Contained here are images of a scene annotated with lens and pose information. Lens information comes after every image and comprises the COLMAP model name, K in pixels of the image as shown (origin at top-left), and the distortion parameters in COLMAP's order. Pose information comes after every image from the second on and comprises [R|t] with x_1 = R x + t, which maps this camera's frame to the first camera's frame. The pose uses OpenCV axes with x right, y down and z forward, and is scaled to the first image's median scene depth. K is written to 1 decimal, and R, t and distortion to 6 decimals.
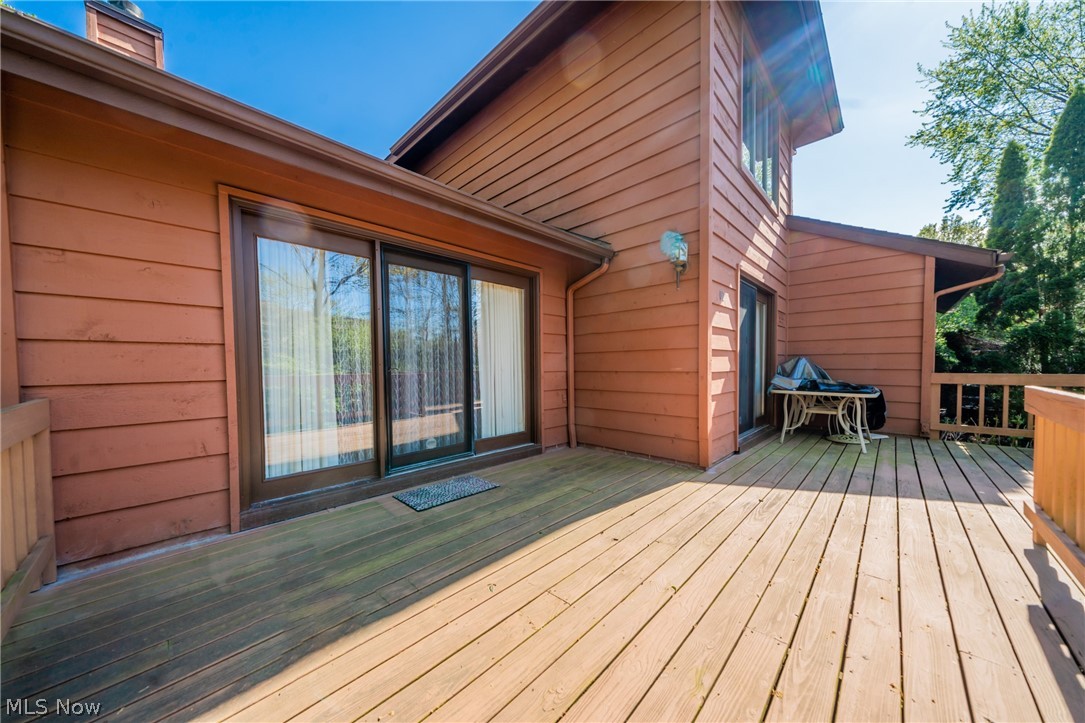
lens RADIAL K [[359.5, 0, 546.0], [0, 359.5, 371.8], [0, 0, 1]] dist [0.008171, 0.000050]
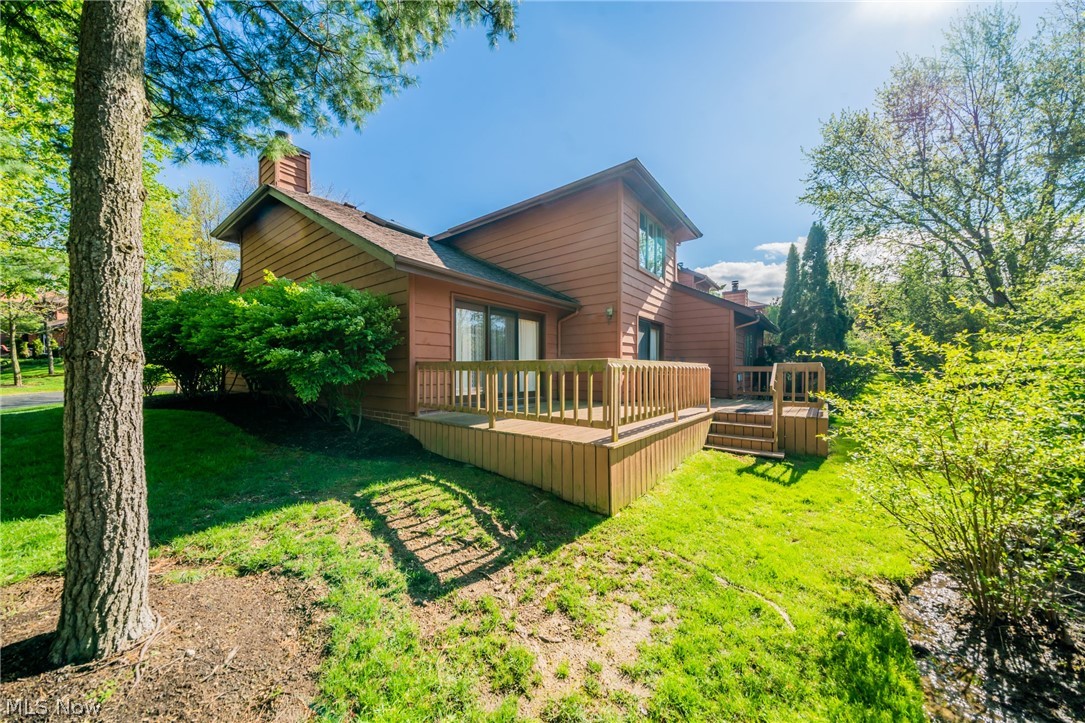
lens RADIAL K [[359.5, 0, 546.0], [0, 359.5, 371.8], [0, 0, 1]] dist [0.008171, 0.000050]
pose [[0.994596, 0.007559, 0.103544, -0.230053], [-0.005006, 0.999678, -0.024888, 0.107080], [-0.103698, 0.024235, 0.994313, -1.064157]]
